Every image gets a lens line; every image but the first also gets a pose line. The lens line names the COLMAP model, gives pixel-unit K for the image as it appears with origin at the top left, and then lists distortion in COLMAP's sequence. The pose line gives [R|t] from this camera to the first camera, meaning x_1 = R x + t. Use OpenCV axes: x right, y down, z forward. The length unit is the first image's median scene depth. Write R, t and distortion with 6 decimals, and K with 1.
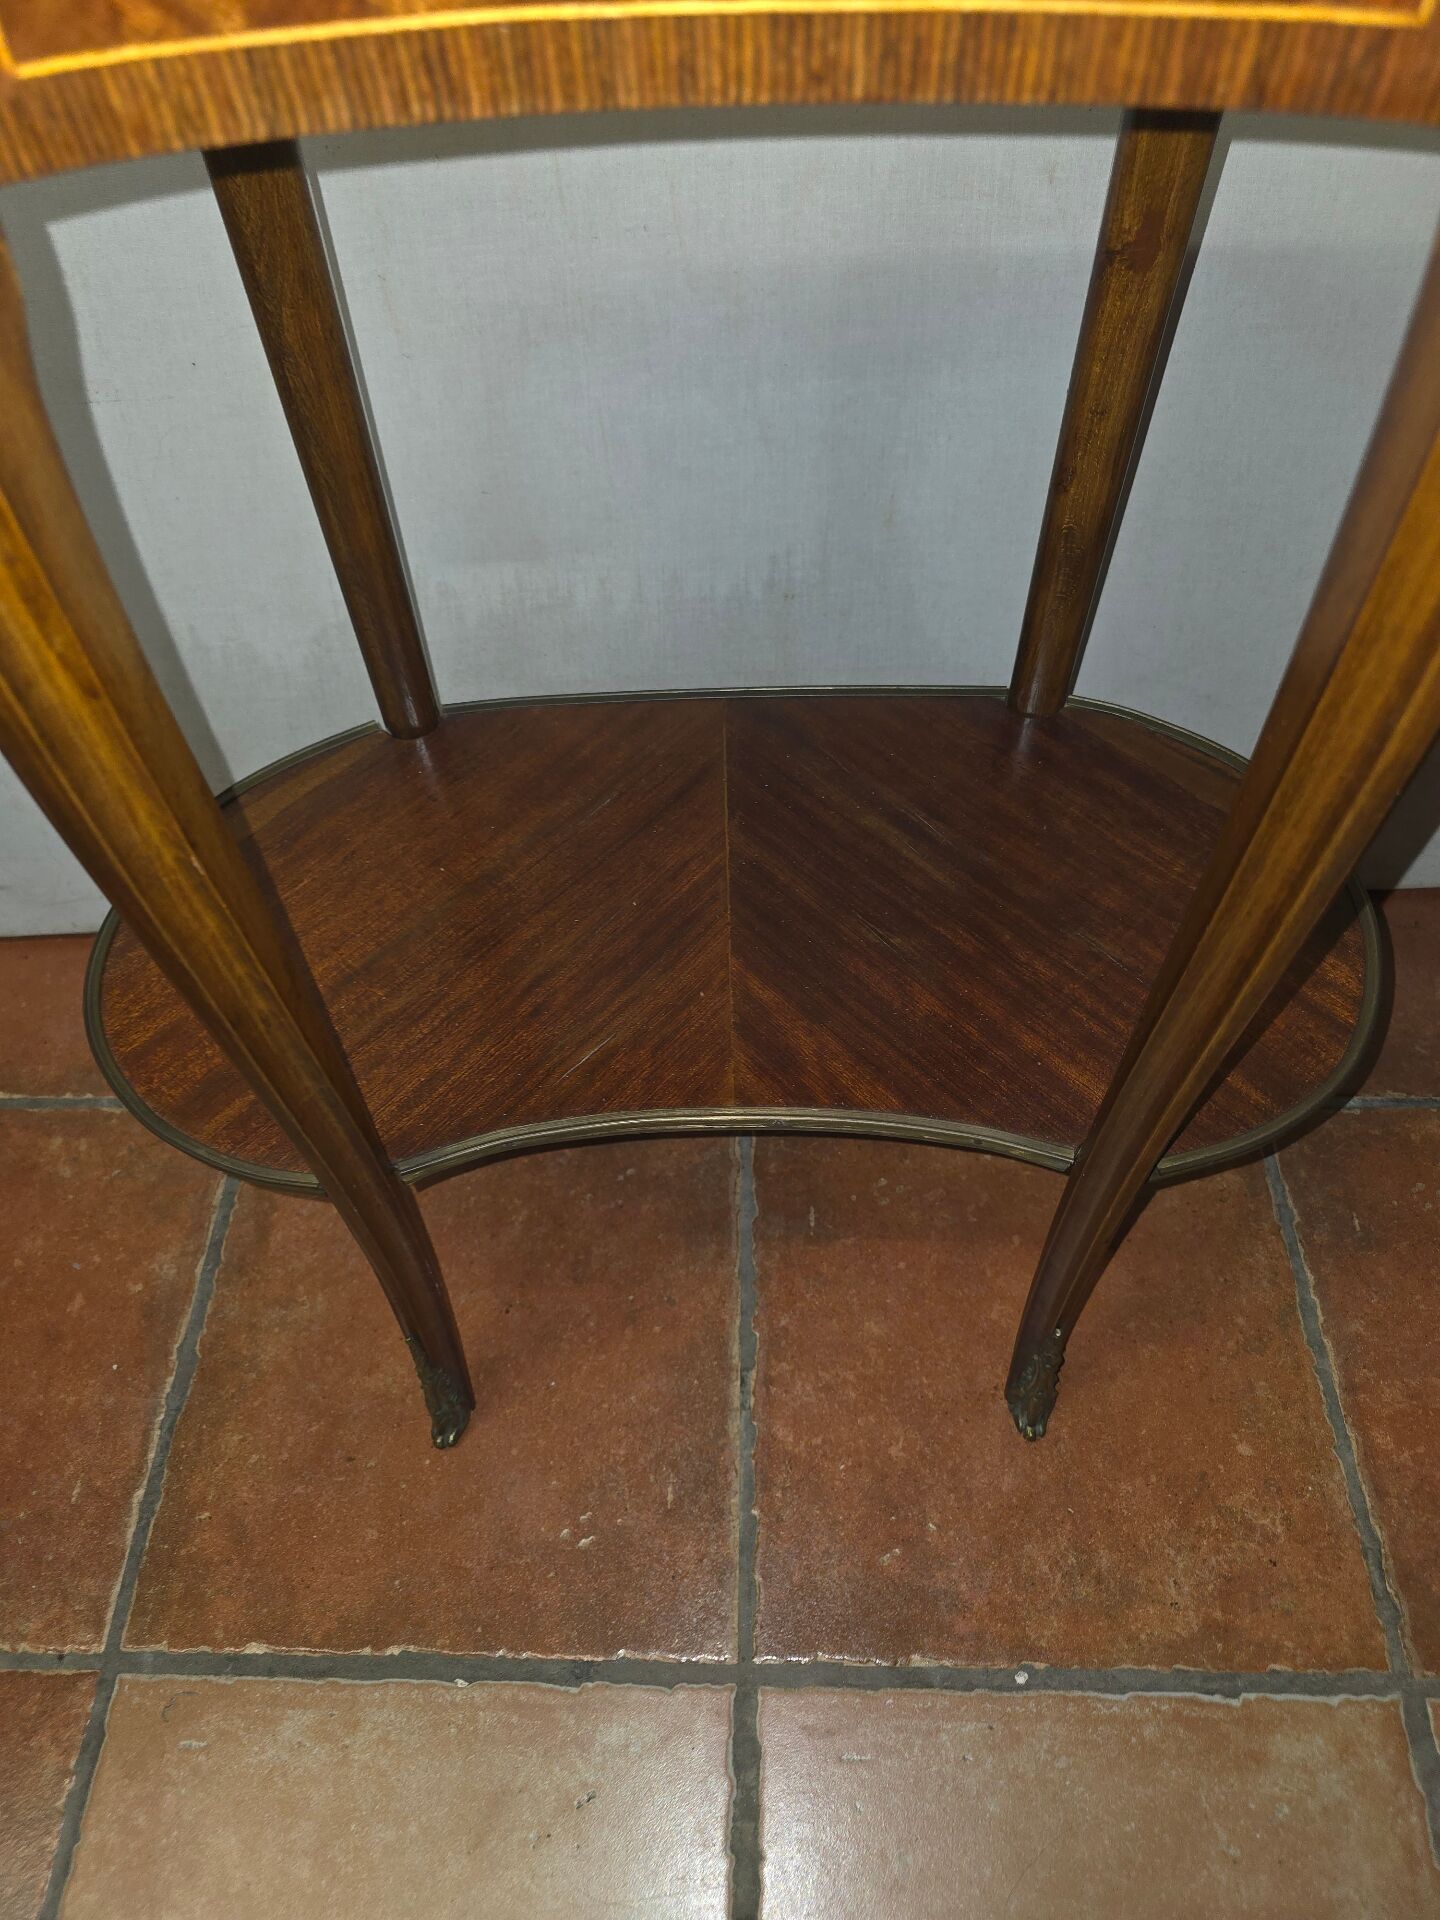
lens RADIAL K [[1445.7, 0, 687.3], [0, 1445.7, 1001.3], [0, 0, 1]] dist [0.028078, -0.038126]
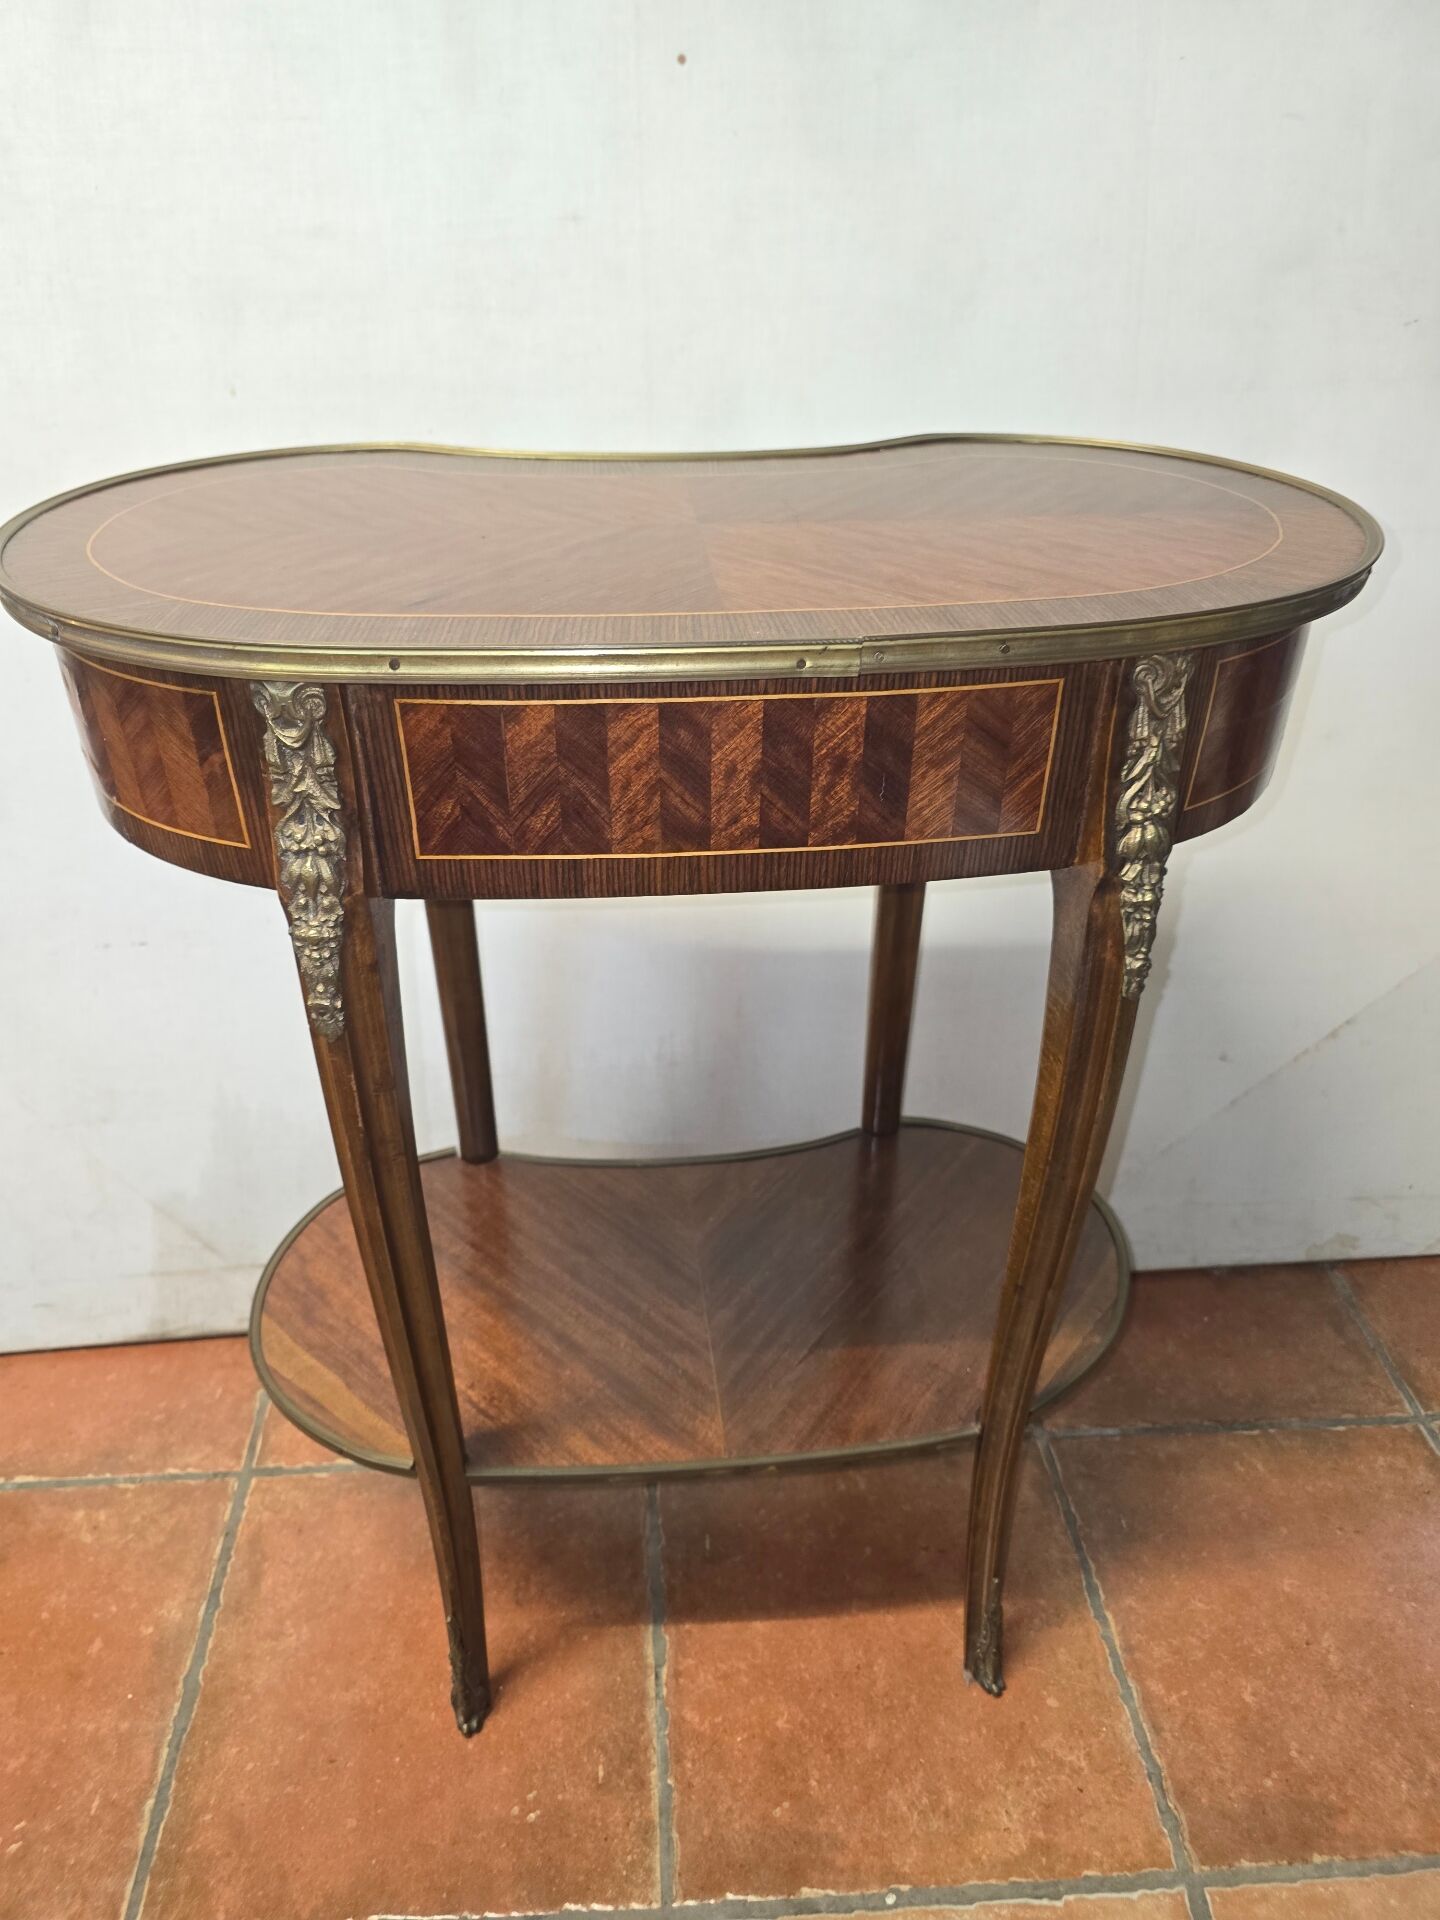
lens RADIAL K [[1397.6, 0, 696.1], [0, 1397.6, 963.8], [0, 0, 1]] dist [-0.001379, -0.007217]
pose [[0.995751, -0.010156, 0.091520, -0.032281], [0.042051, 0.934362, -0.353834, 0.123059], [-0.081919, 0.356179, 0.930820, -0.341437]]
